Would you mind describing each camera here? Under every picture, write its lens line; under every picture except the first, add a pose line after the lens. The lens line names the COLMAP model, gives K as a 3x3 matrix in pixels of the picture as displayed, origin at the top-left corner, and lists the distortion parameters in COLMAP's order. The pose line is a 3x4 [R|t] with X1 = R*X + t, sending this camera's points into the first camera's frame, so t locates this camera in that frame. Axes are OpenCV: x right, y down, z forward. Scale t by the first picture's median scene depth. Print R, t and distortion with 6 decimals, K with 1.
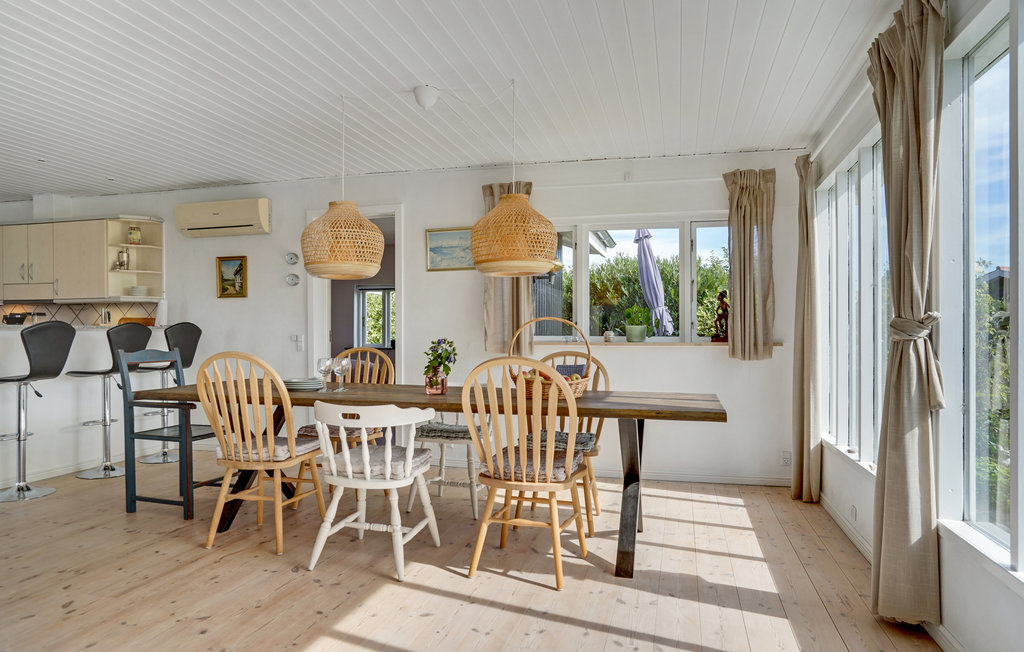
lens RADIAL K [[615.3, 0, 510.6], [0, 615.3, 329.6], [0, 0, 1]] dist [-0.000177, -0.000560]
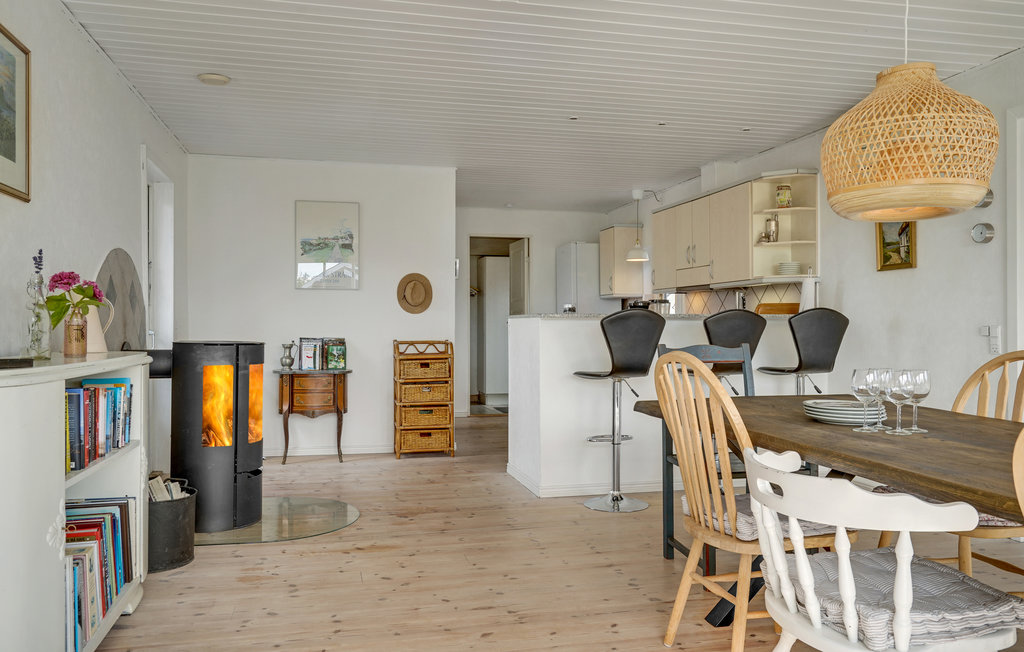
lens RADIAL K [[785.6, 0, 512.9], [0, 785.6, 325.9], [0, 0, 1]] dist [-0.008781, 0.001416]
pose [[0.486206, 0.002516, -0.873841, 0.087913], [0.003135, 0.999984, 0.004624, 0.003642], [0.873839, -0.004987, 0.486190, 0.237696]]
